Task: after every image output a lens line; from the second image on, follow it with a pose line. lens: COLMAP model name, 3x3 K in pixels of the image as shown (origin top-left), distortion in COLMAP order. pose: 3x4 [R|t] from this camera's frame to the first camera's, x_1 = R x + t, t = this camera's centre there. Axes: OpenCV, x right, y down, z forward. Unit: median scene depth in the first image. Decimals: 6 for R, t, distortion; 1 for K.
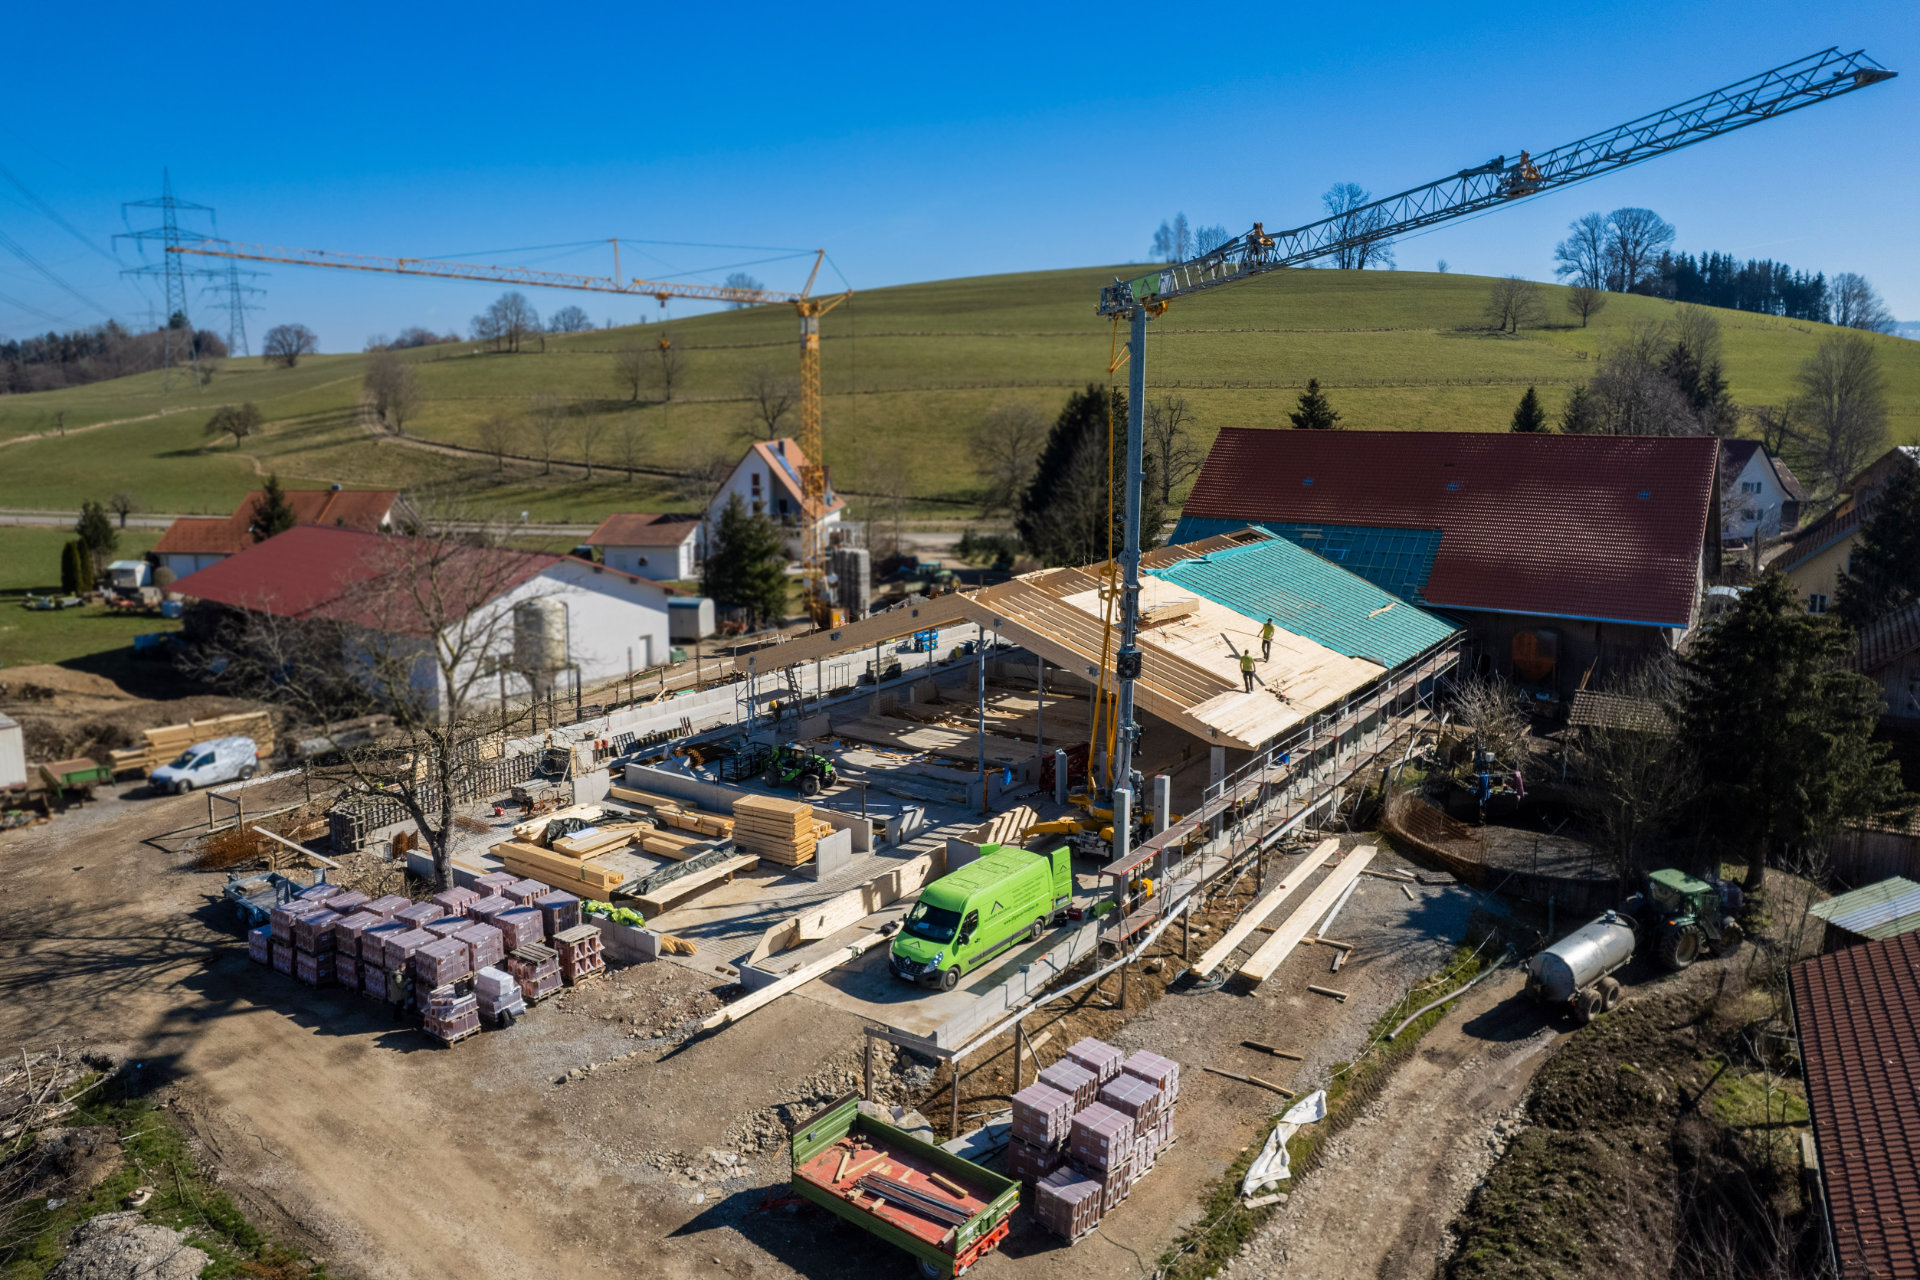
lens RADIAL K [[1322.8, 0, 960.0], [0, 1322.8, 640.0], [0, 0, 1]] dist [-0.095790, 0.083426]
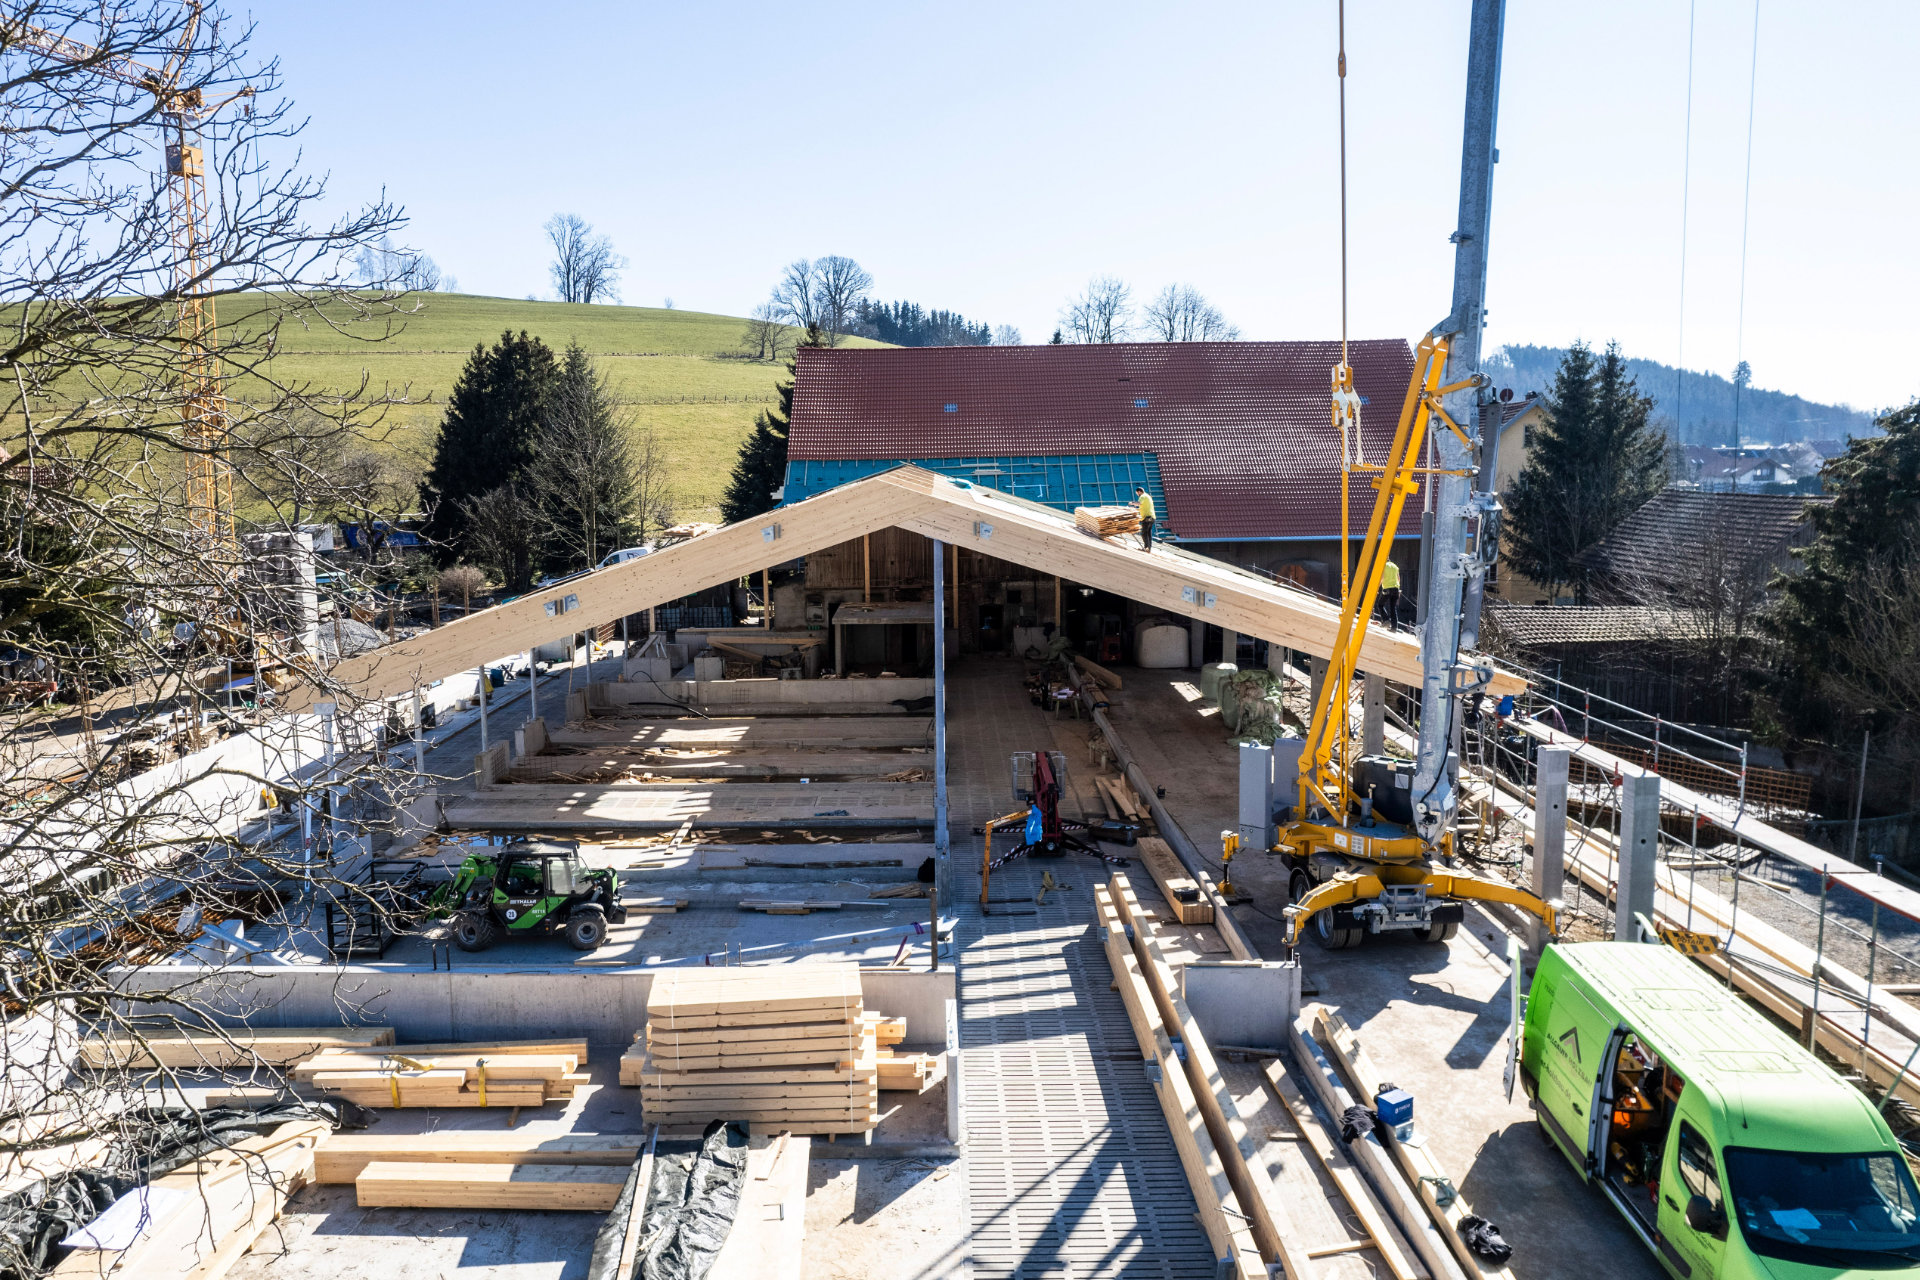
lens RADIAL K [[1322.8, 0, 960.0], [0, 1322.8, 640.0], [0, 0, 1]] dist [-0.095790, 0.083426]
pose [[0.820944, -0.087254, 0.564303, -0.174662], [0.113743, 0.993439, -0.011863, 0.022535], [-0.559566, 0.073925, 0.825482, 0.383752]]
